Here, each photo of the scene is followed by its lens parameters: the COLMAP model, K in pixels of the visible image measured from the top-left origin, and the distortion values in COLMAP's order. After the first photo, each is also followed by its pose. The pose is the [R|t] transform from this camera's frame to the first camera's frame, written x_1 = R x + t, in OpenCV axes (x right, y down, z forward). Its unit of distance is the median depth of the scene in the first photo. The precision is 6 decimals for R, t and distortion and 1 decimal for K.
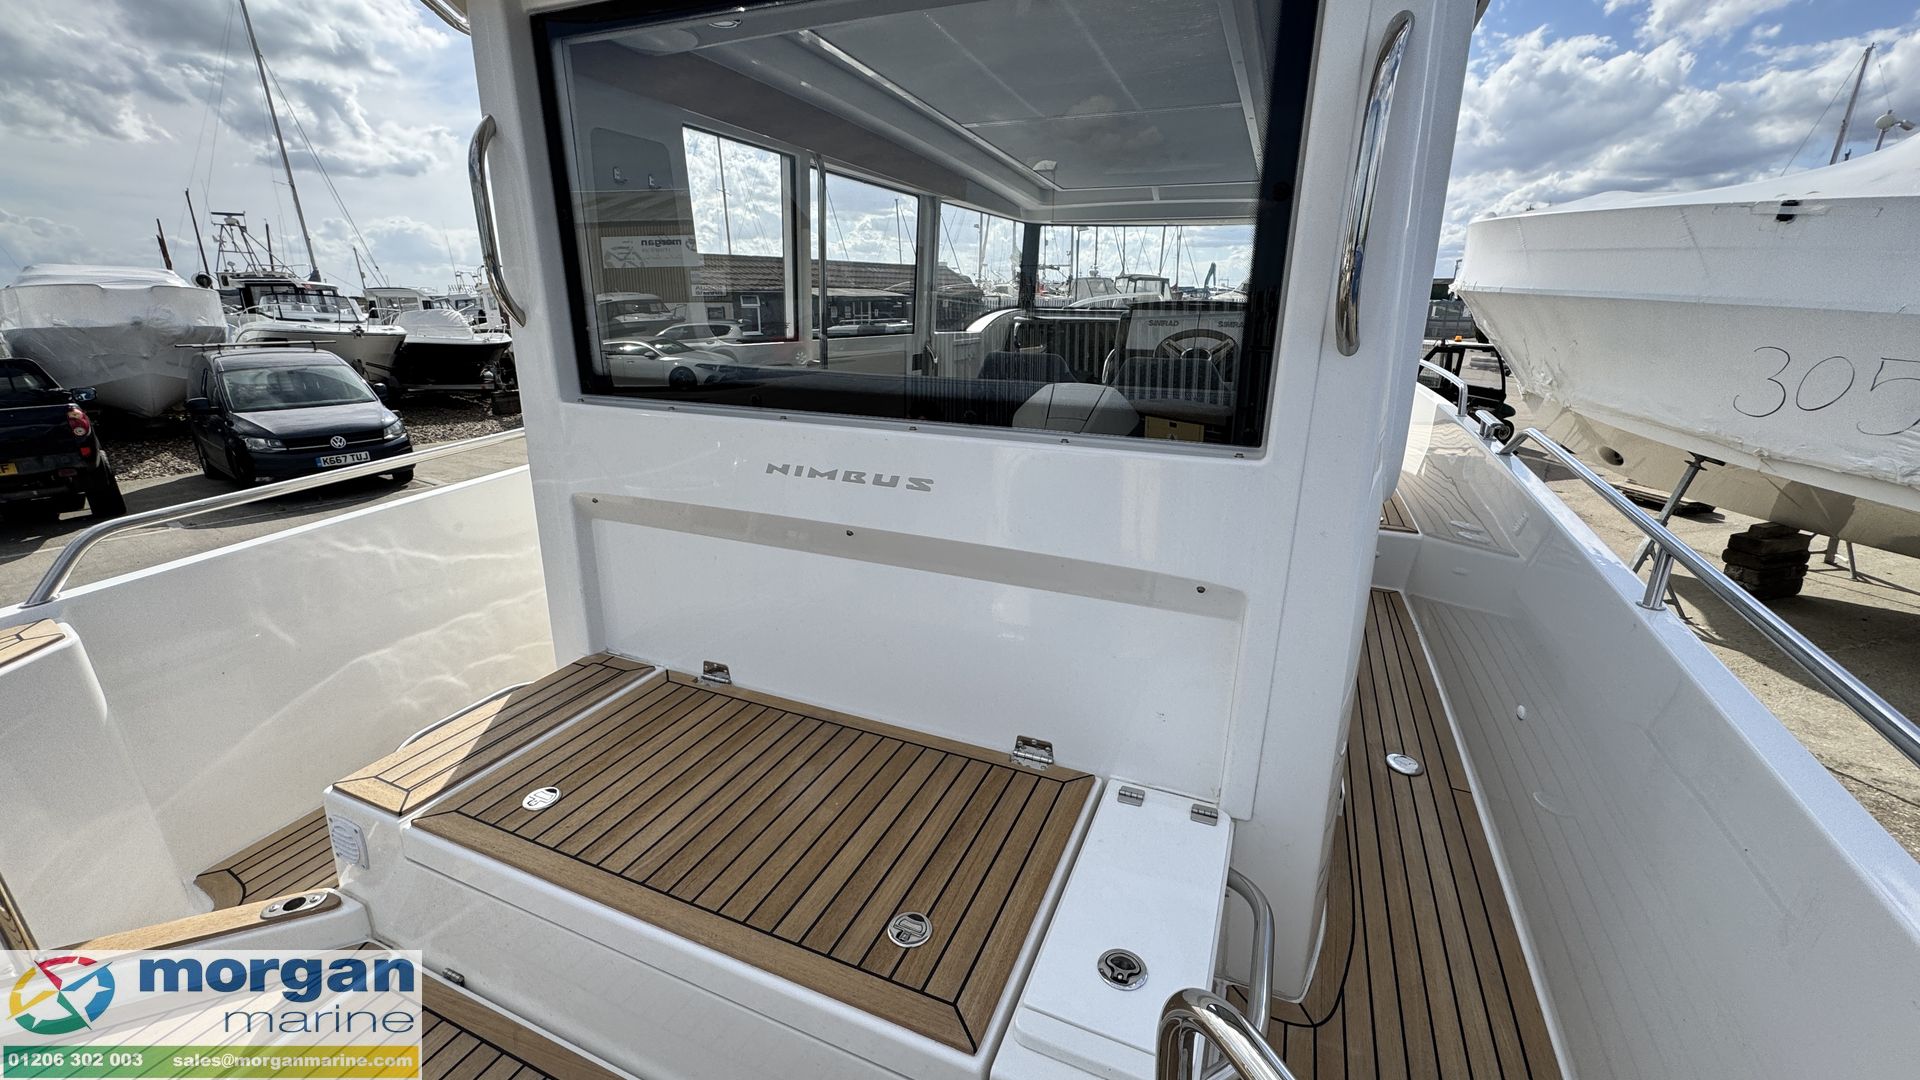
lens RADIAL K [[768.6, 0, 958.8], [0, 768.6, 536.6], [0, 0, 1]] dist [-0.004977, 0.001052]
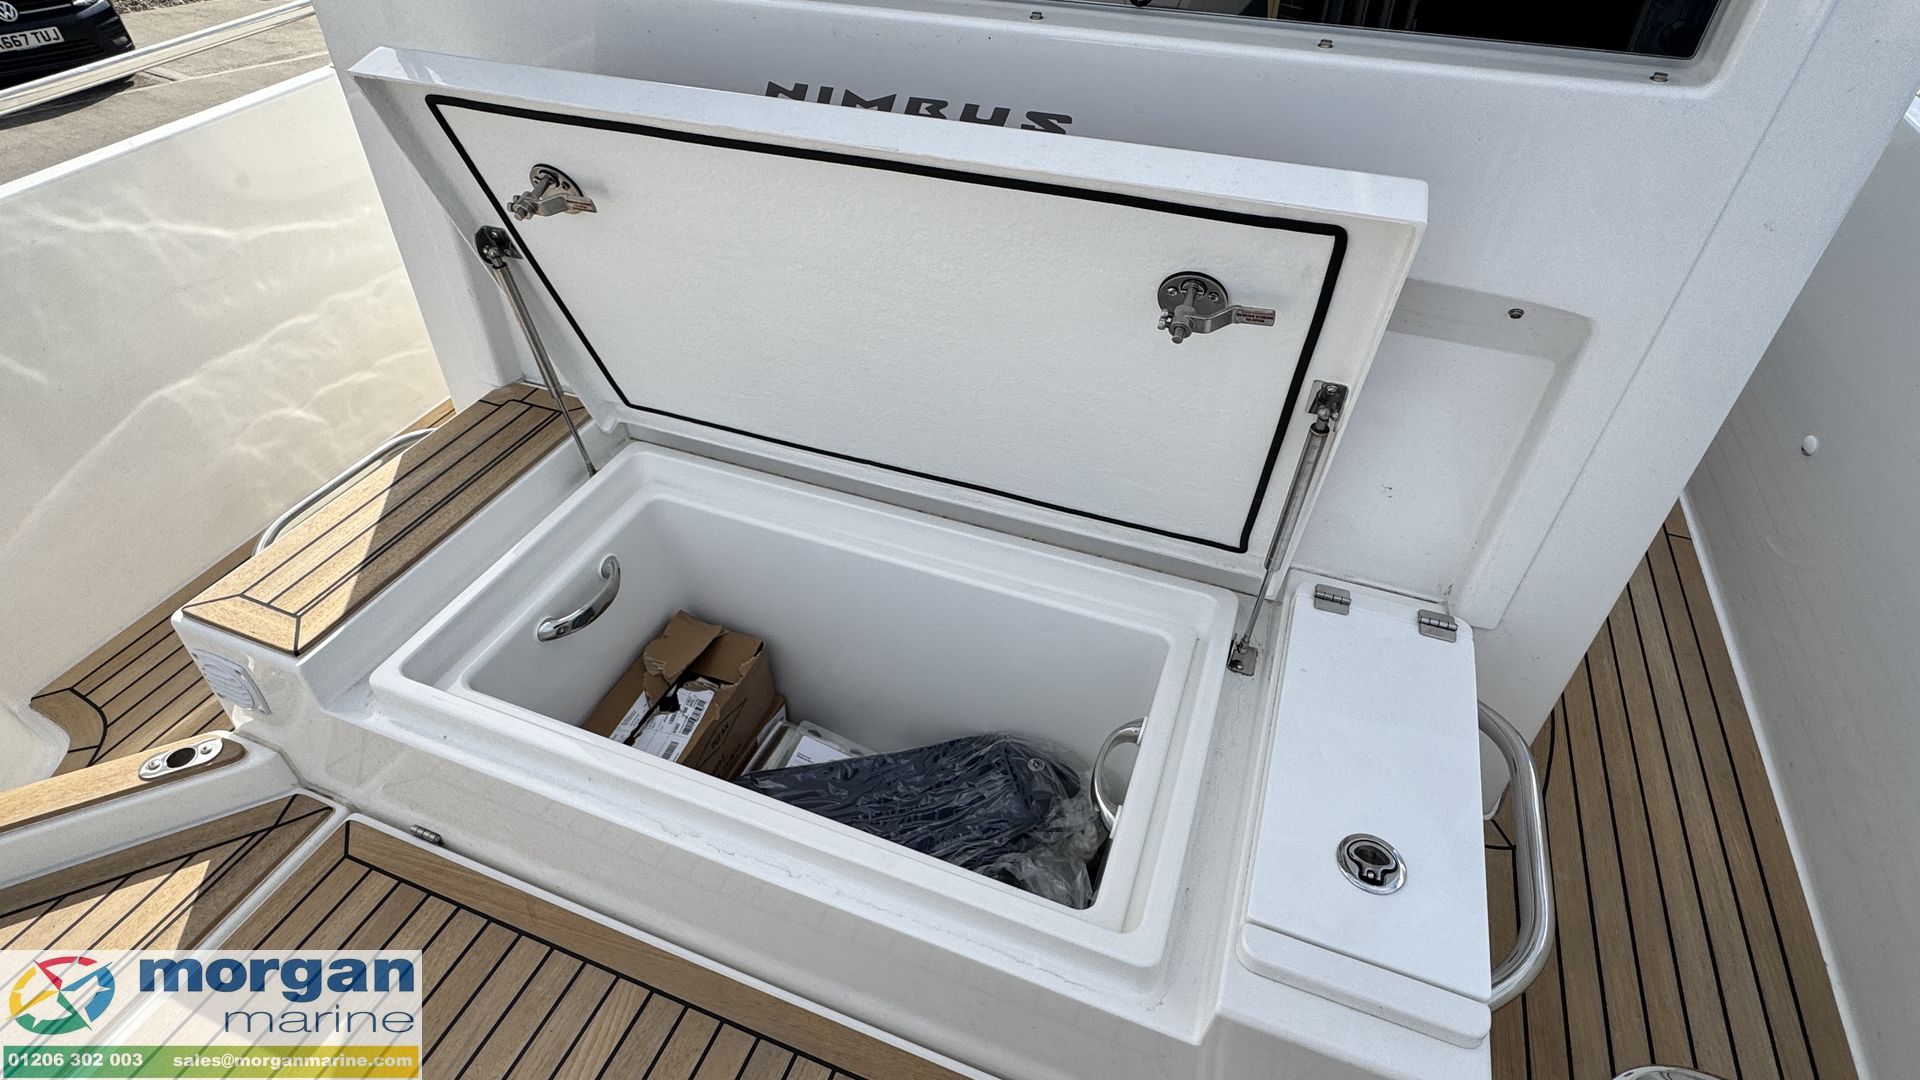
lens RADIAL K [[944.9, 0, 955.6], [0, 944.9, 548.3], [0, 0, 1]] dist [-0.000600, -0.001585]
pose [[0.999097, -0.024378, 0.034787, -0.129293], [0.008806, 0.920010, 0.391797, -0.045587], [-0.041556, -0.391137, 0.919394, 0.183268]]
